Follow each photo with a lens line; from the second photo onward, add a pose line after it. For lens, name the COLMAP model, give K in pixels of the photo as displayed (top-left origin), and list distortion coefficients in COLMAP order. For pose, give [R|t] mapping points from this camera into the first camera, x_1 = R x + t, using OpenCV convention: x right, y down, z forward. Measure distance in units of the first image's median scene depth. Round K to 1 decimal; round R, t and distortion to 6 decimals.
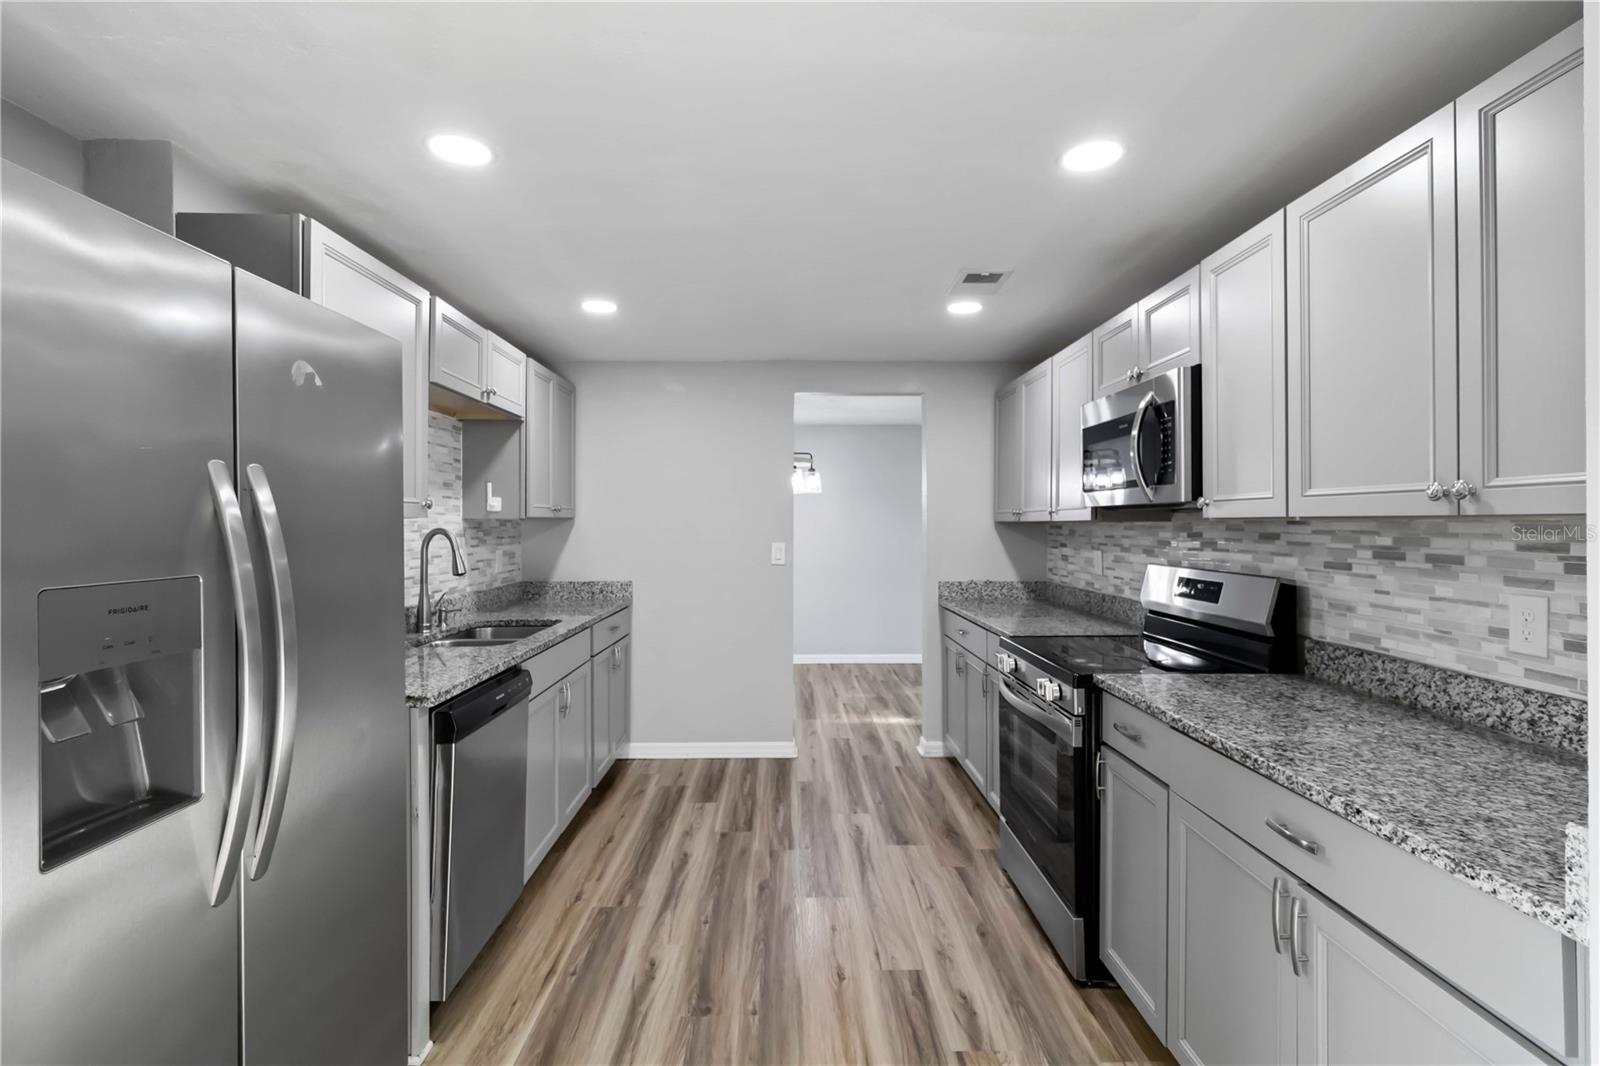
lens RADIAL K [[745.0, 0, 800.7], [0, 745.0, 531.7], [0, 0, 1]] dist [0.001496, -0.000573]
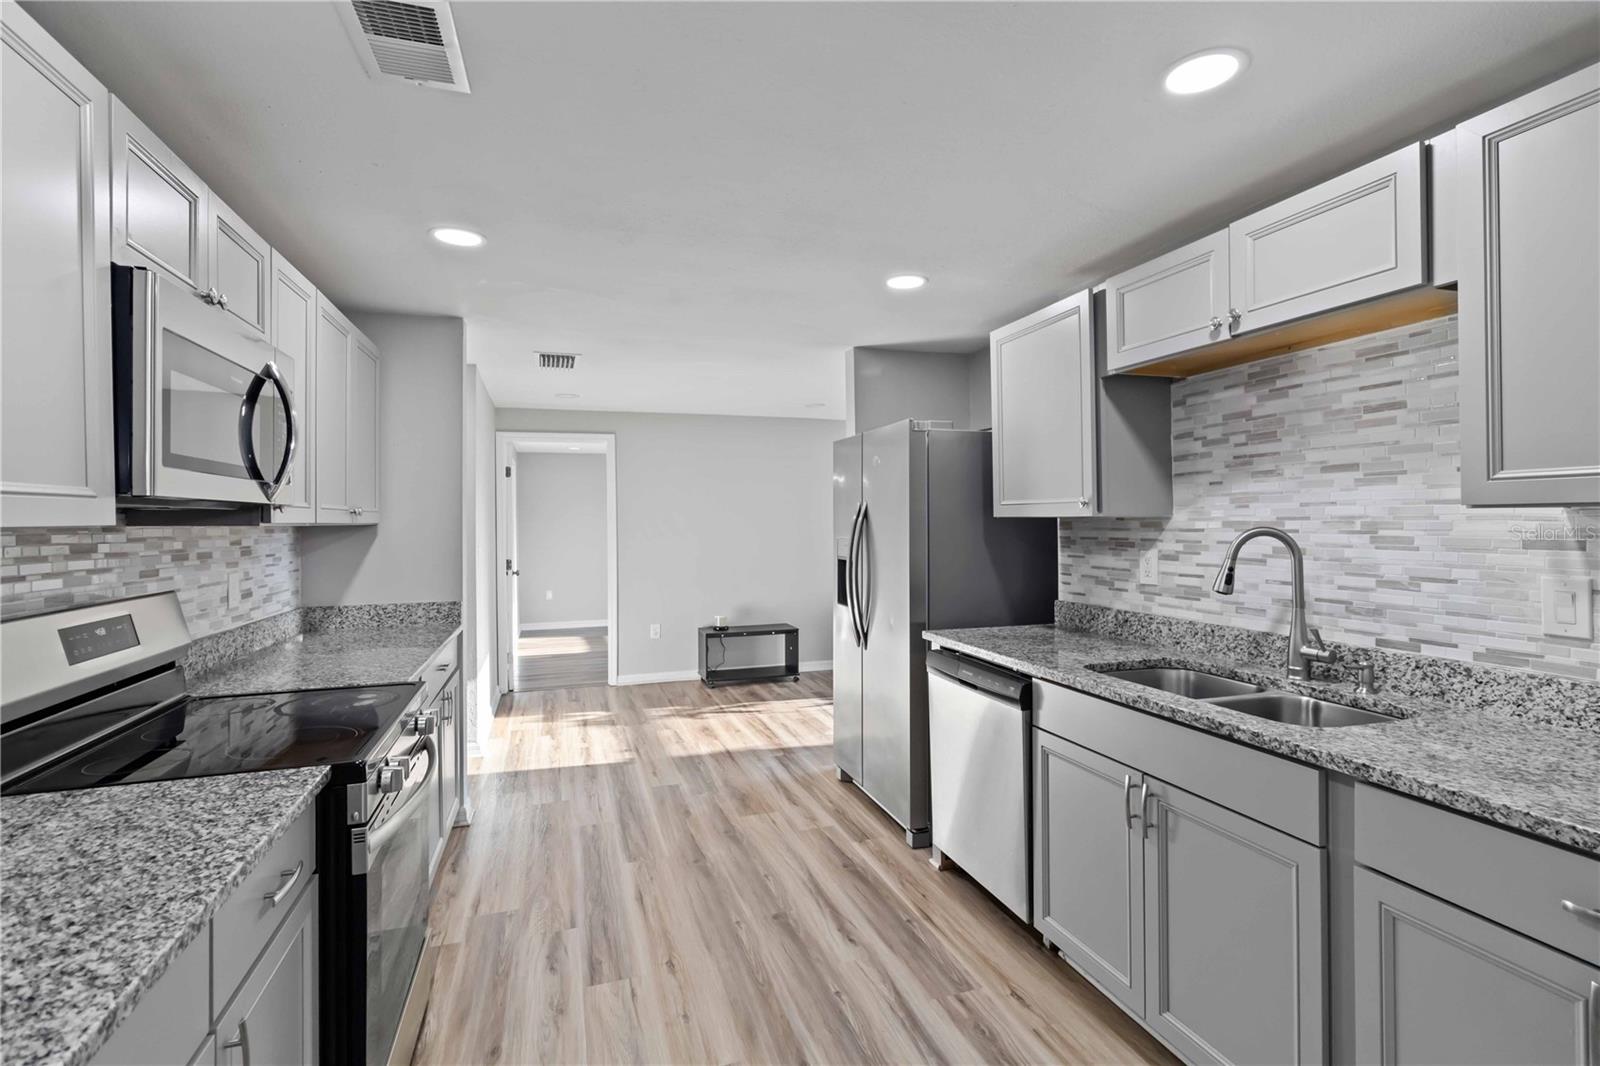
lens RADIAL K [[745.0, 0, 809.3], [0, 745.0, 518.6], [0, 0, 1]] dist [0.001496, -0.000573]
pose [[-0.952652, 0.005663, -0.304011, 0.181078], [0.003127, 0.999956, 0.008827, -0.029796], [0.304048, 0.007458, -0.952628, 2.032884]]
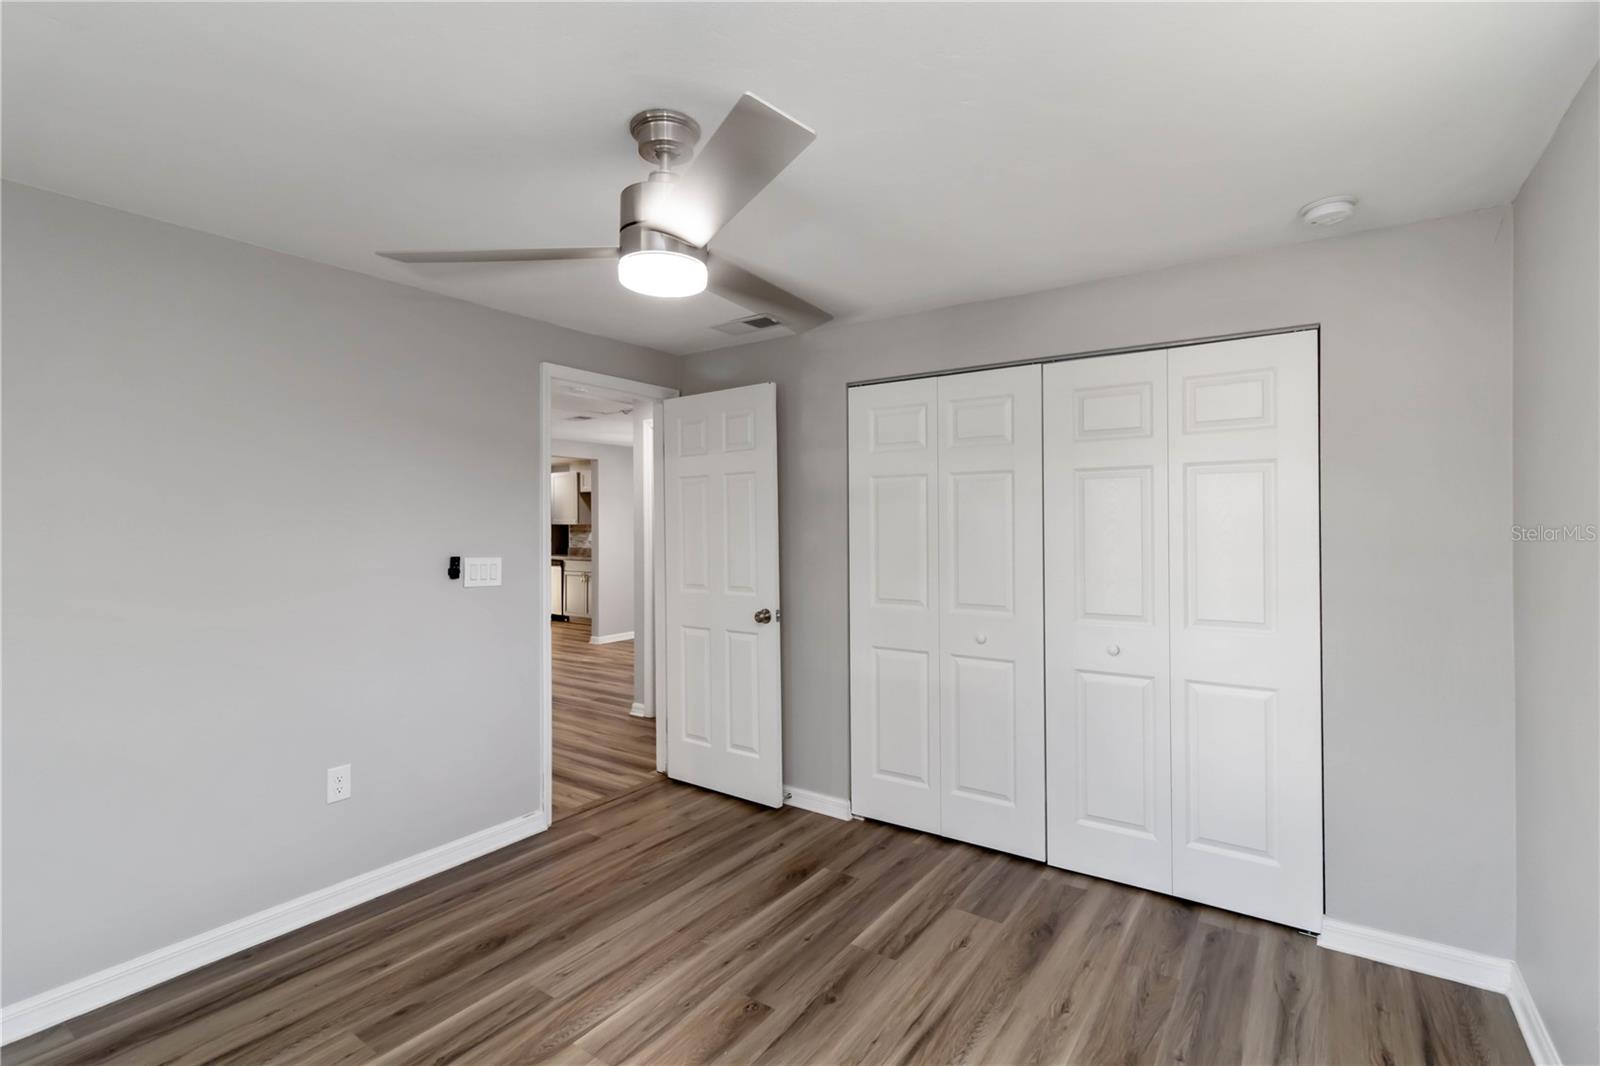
lens RADIAL K [[745.0, 0, 799.4], [0, 745.0, 531.0], [0, 0, 1]] dist [0.001496, -0.000573]
pose [[-0.590503, -0.003278, -0.807028, 2.497101], [-0.008383, 0.999963, 0.002073, 0.000599], [0.806992, 0.007990, -0.590509, 5.131288]]
